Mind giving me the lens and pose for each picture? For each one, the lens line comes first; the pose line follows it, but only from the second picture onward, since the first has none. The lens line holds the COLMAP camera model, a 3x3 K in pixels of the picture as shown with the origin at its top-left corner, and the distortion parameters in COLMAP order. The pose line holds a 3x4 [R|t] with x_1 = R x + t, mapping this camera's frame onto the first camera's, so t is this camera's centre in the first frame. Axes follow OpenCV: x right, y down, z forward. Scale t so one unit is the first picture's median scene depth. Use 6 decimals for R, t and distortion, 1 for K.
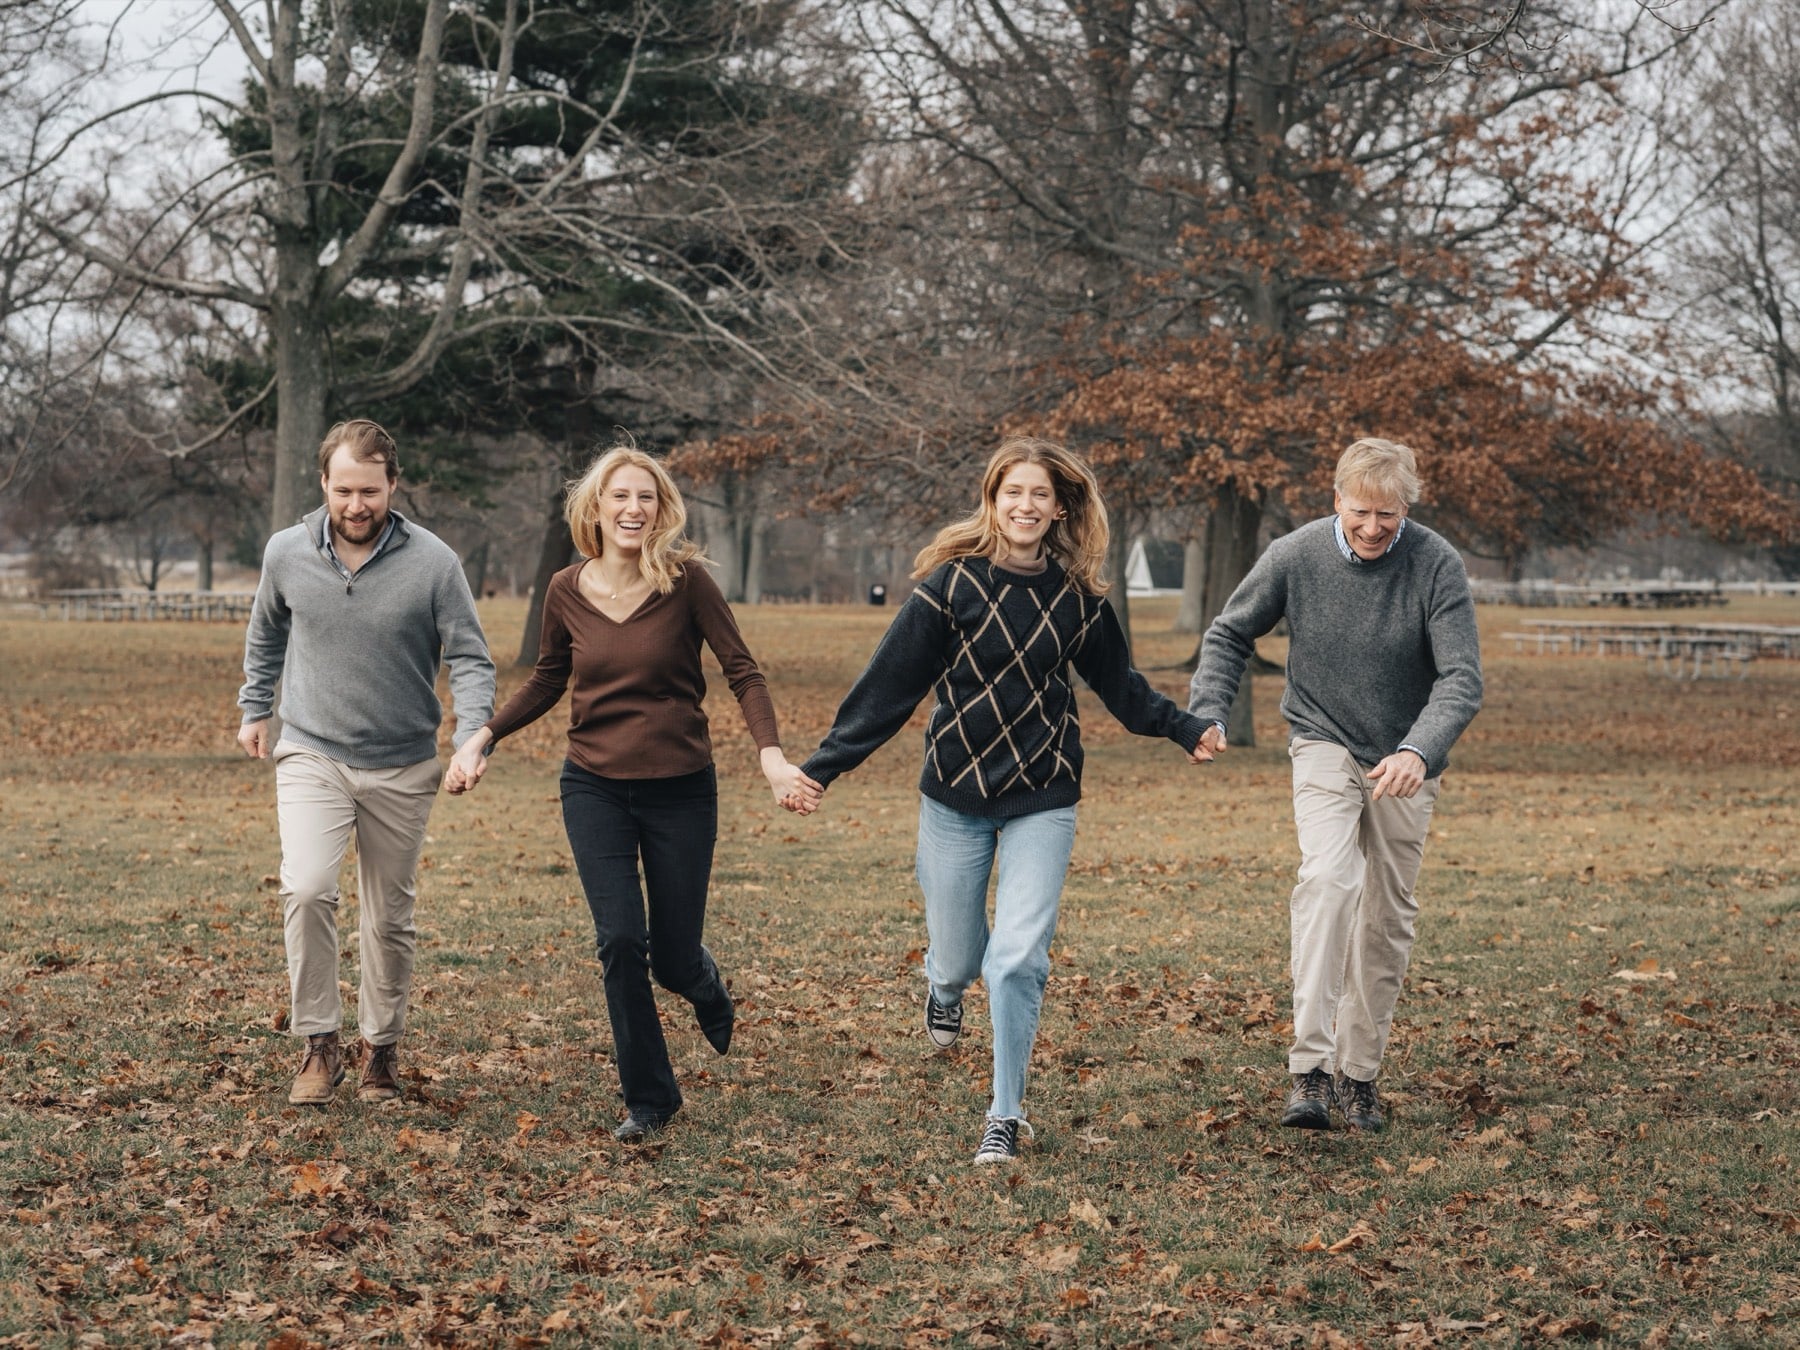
lens RADIAL K [[4905.6, 0, 889.2], [0, 4905.6, 679.4], [0, 0, 1]] dist [-0.130441, 0.000000]
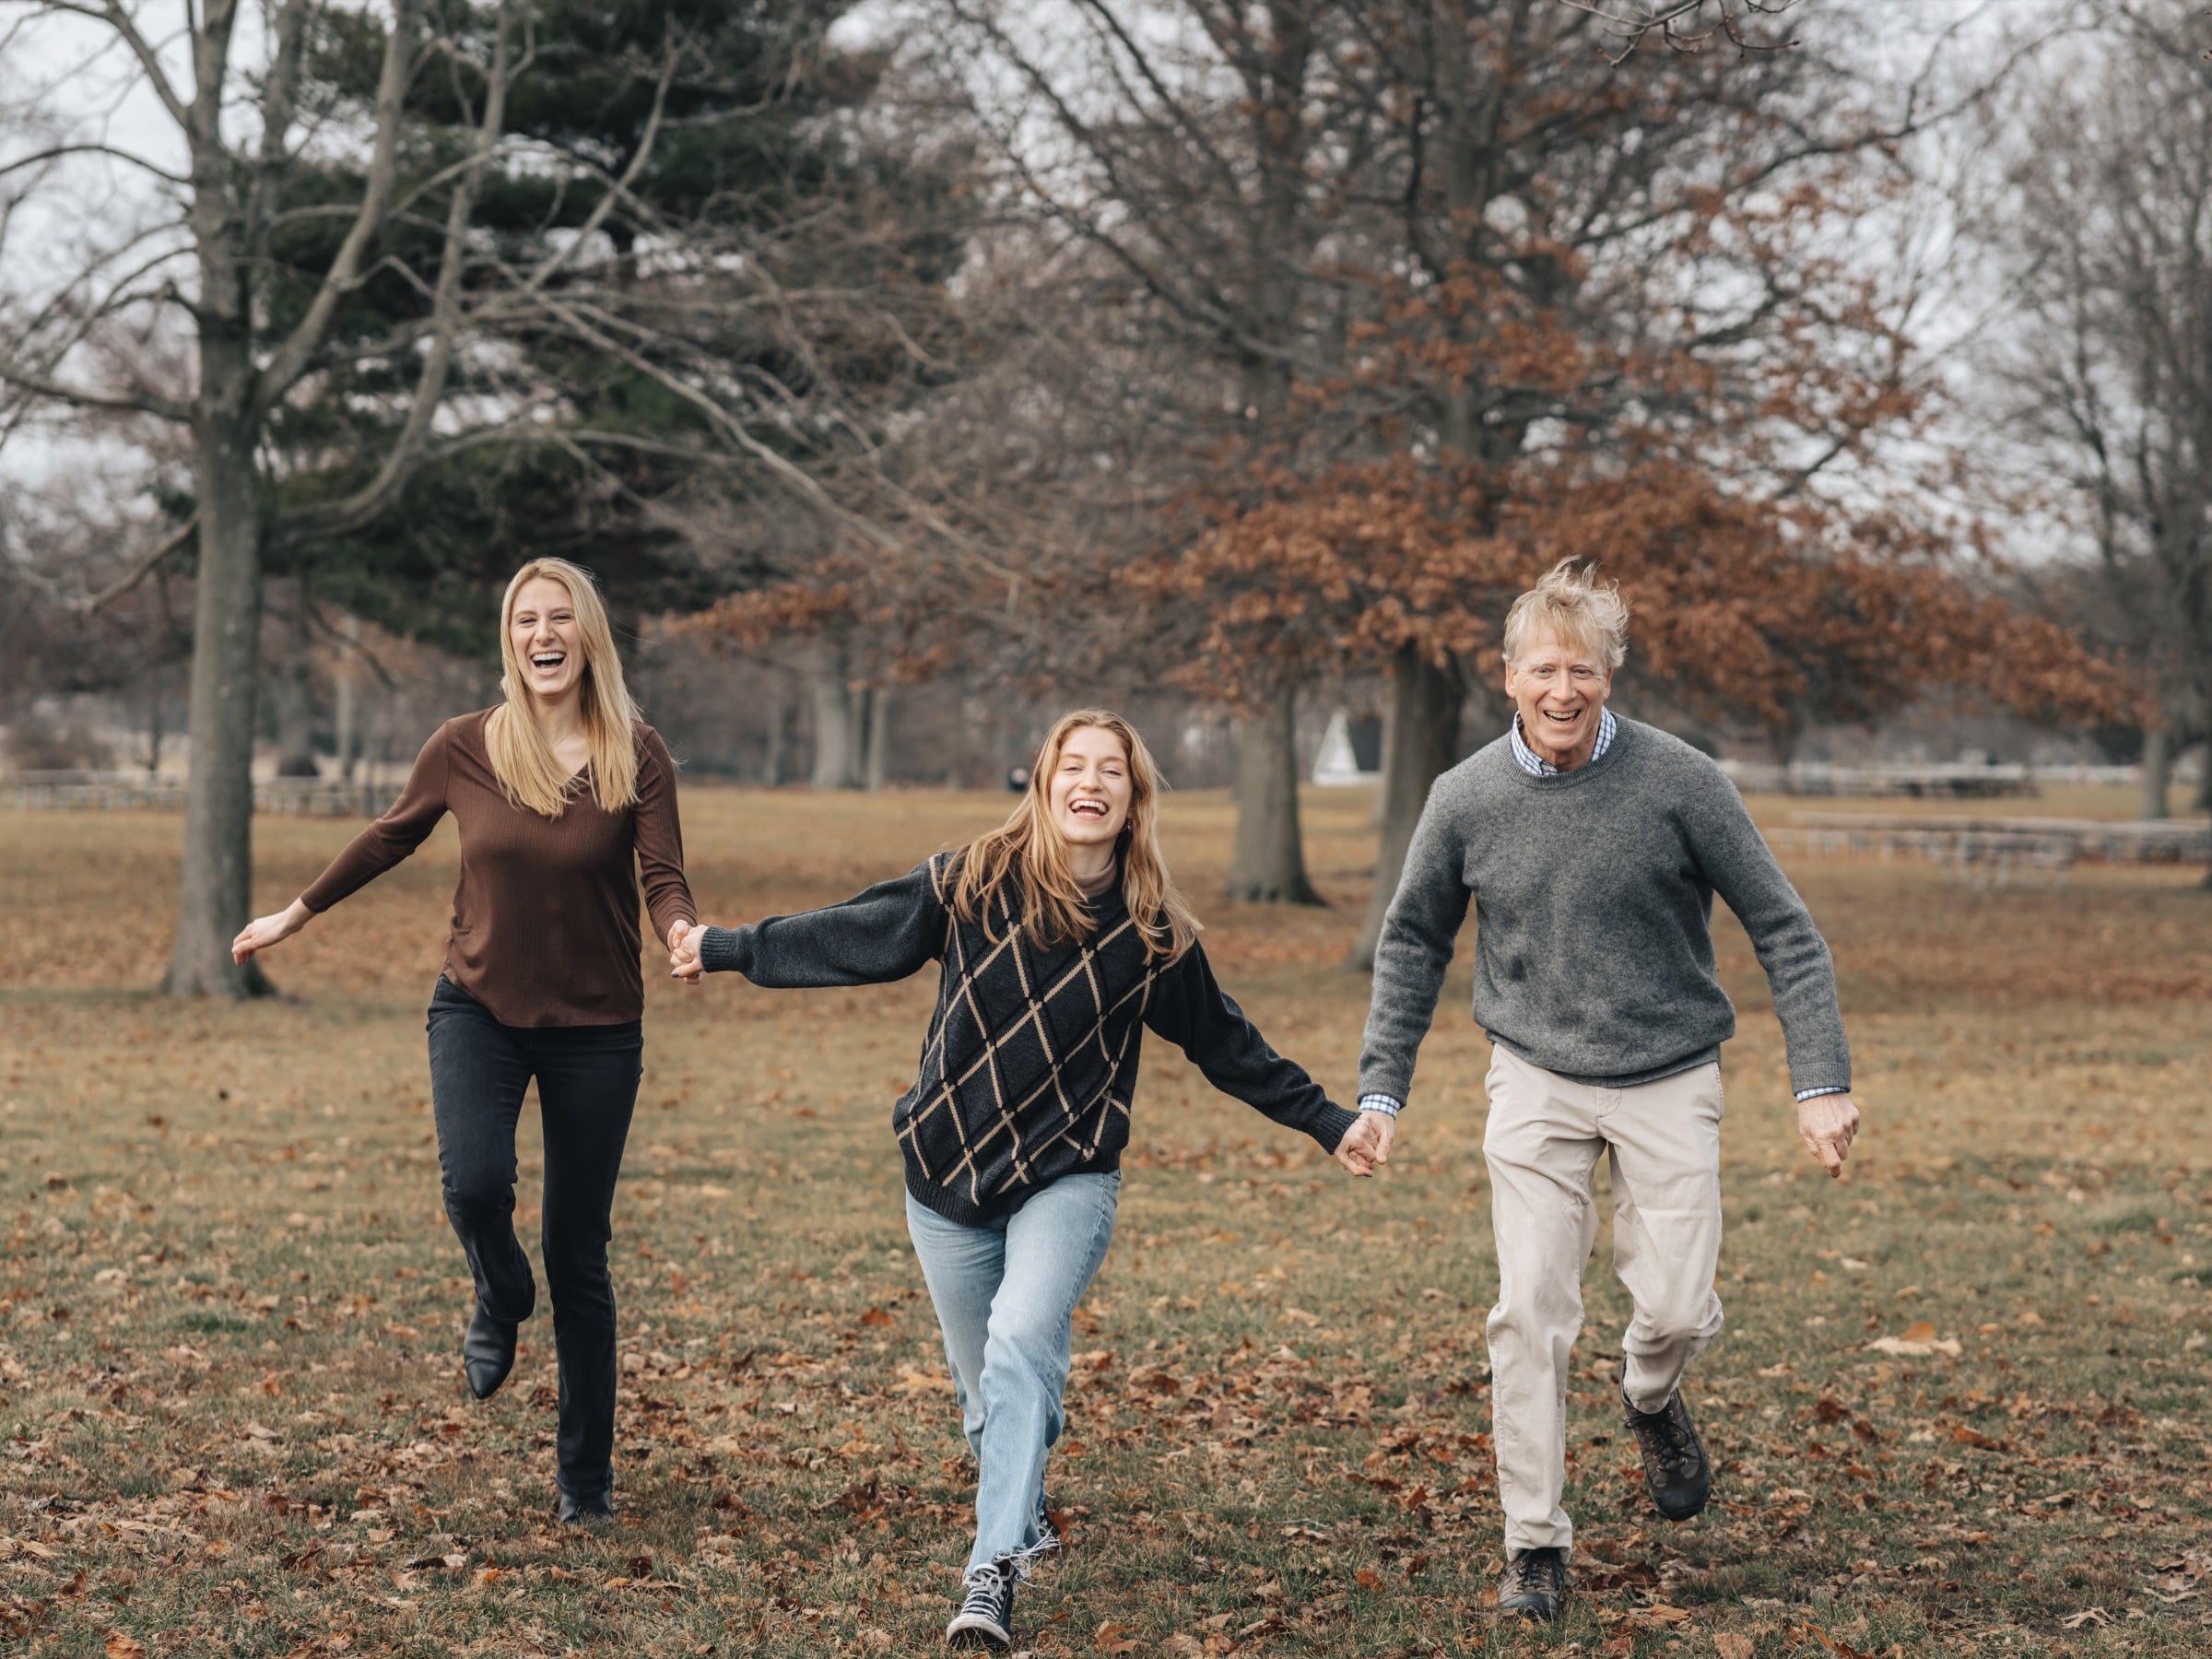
lens RADIAL K [[5799.1, 0, 1110.9], [0, 5799.1, 812.2], [0, 0, 1]] dist [-0.132975, 0.000000]
pose [[0.999944, 0.002638, 0.010283, 0.018949], [-0.002519, 0.999931, -0.011497, -0.003885], [-0.010312, 0.011470, 0.999881, 0.106484]]
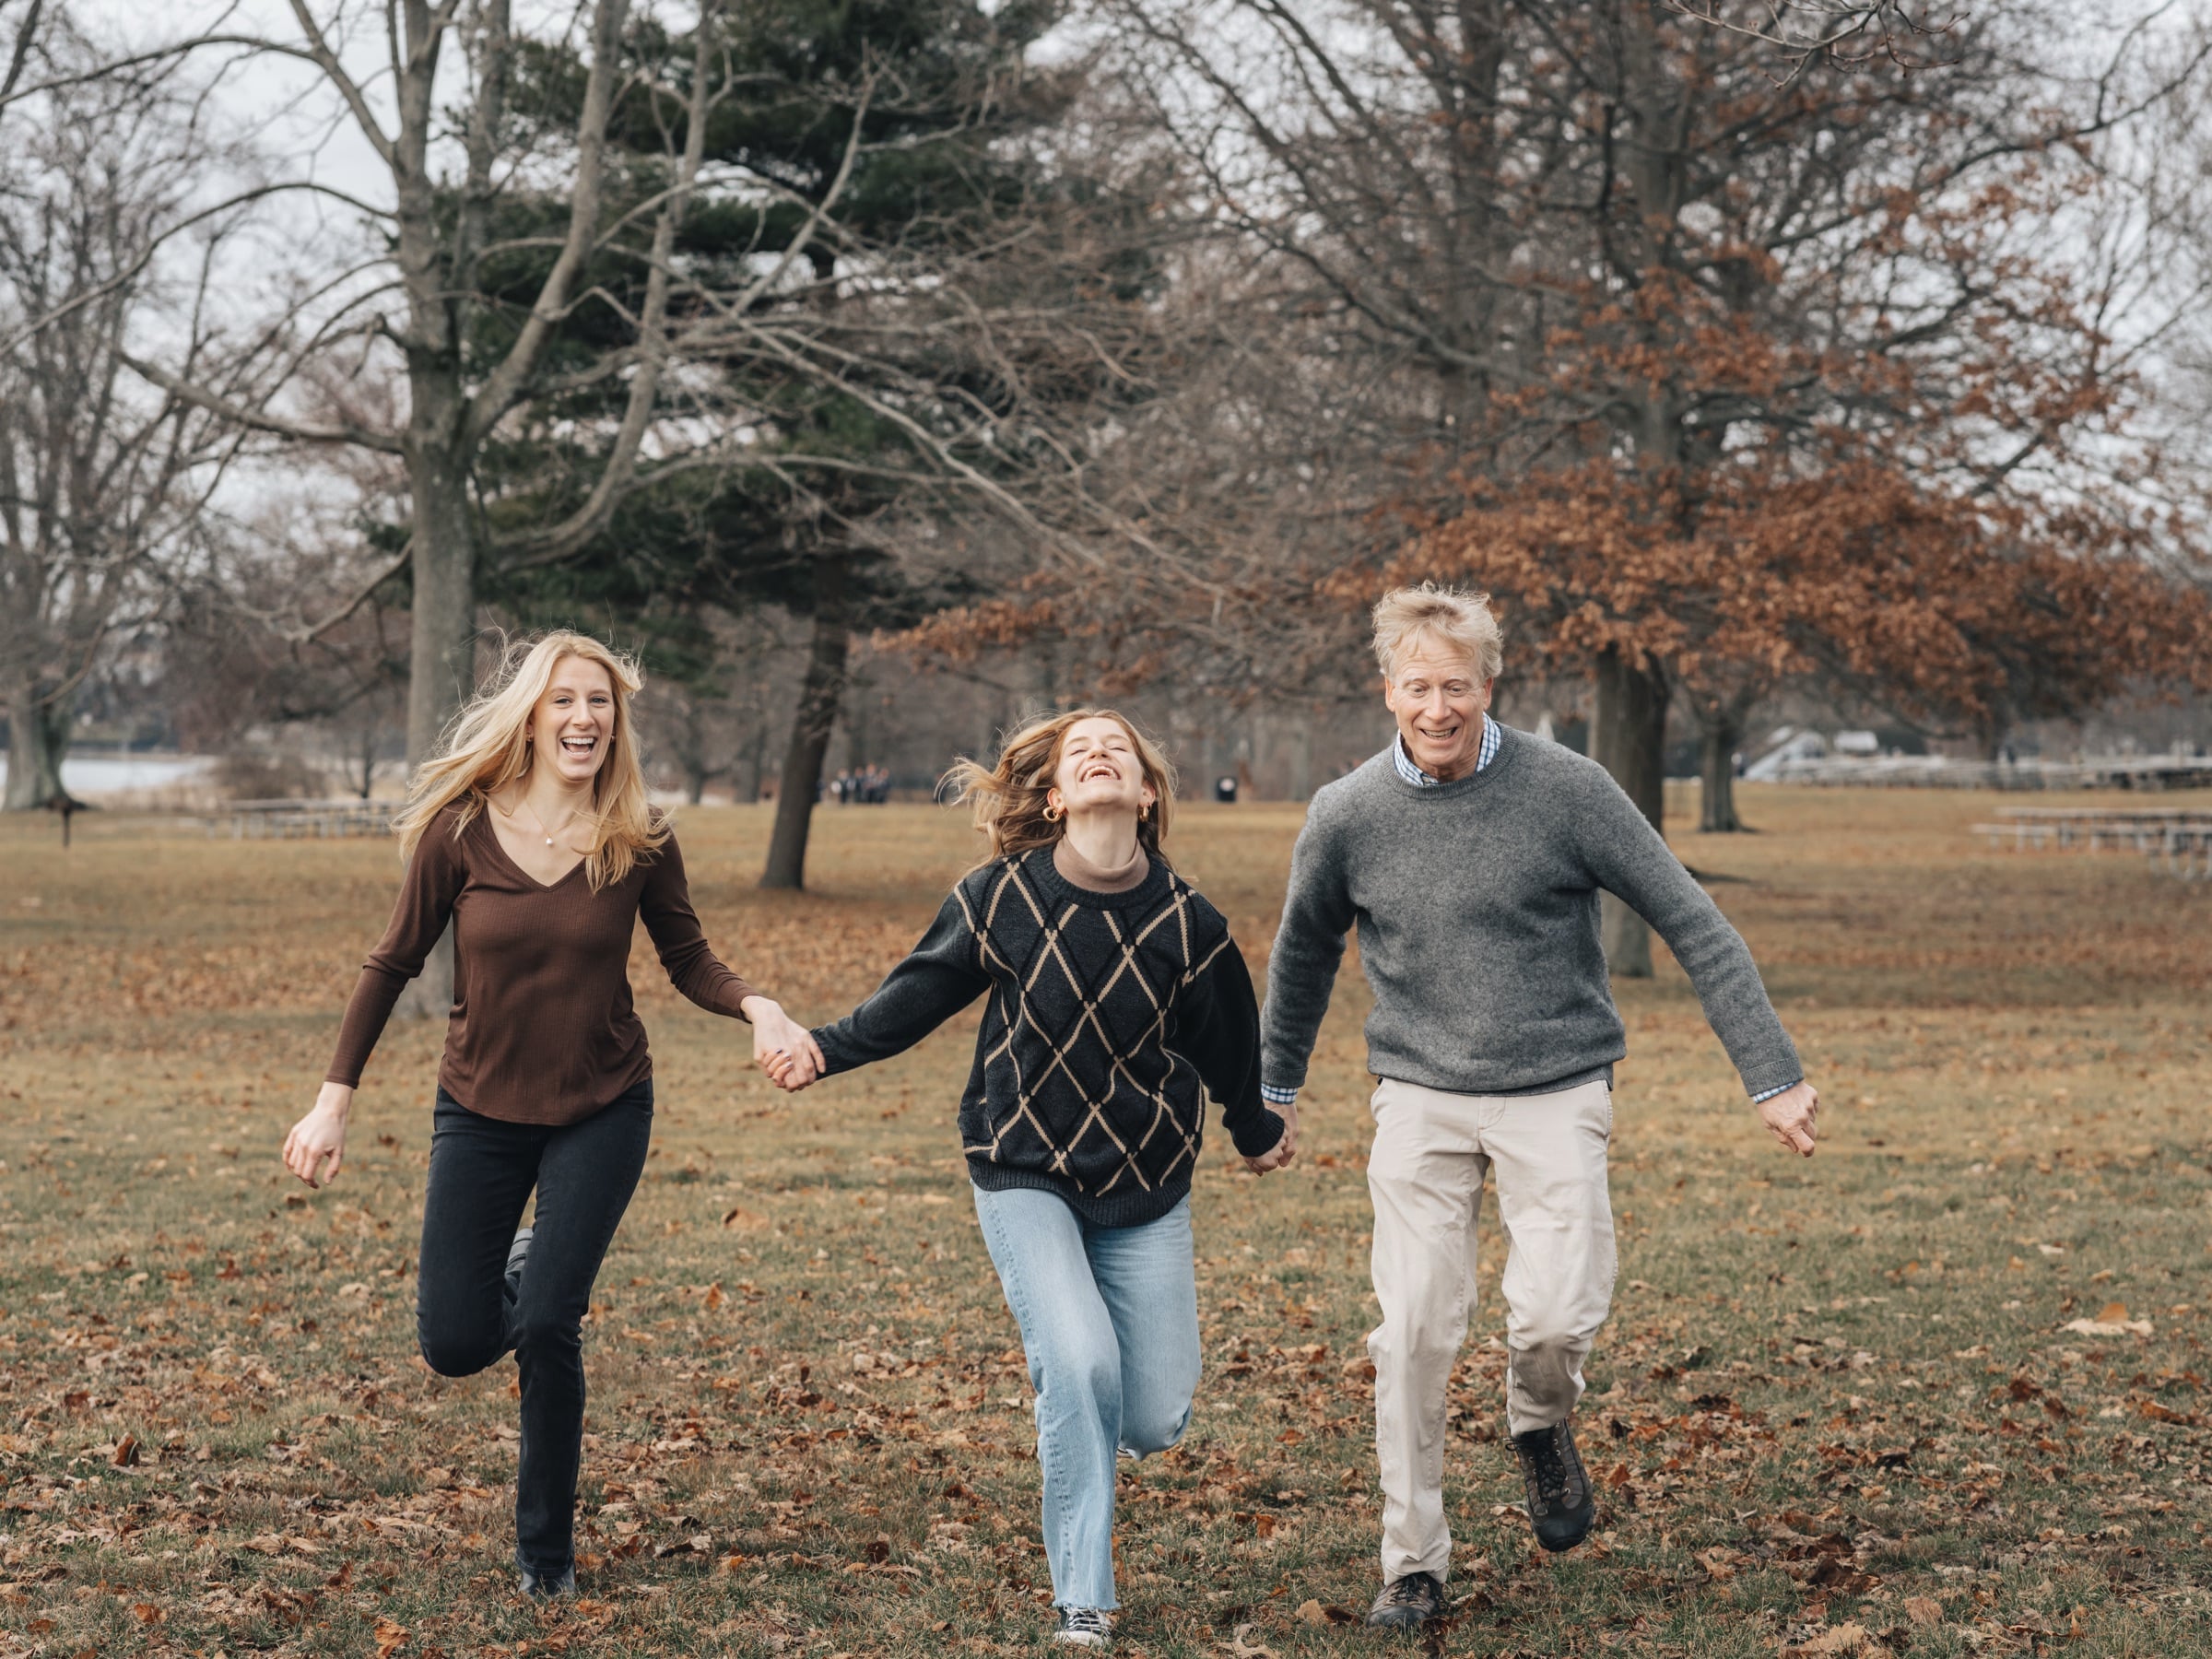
lens RADIAL K [[5799.1, 0, 1090.4], [0, 5799.1, 825.9], [0, 0, 1]] dist [-0.132975, 0.000000]
pose [[0.999434, -0.016704, -0.029198, 0.019167], [0.016388, 0.999805, -0.011037, -0.003925], [0.029376, 0.010552, 0.999513, 0.090563]]
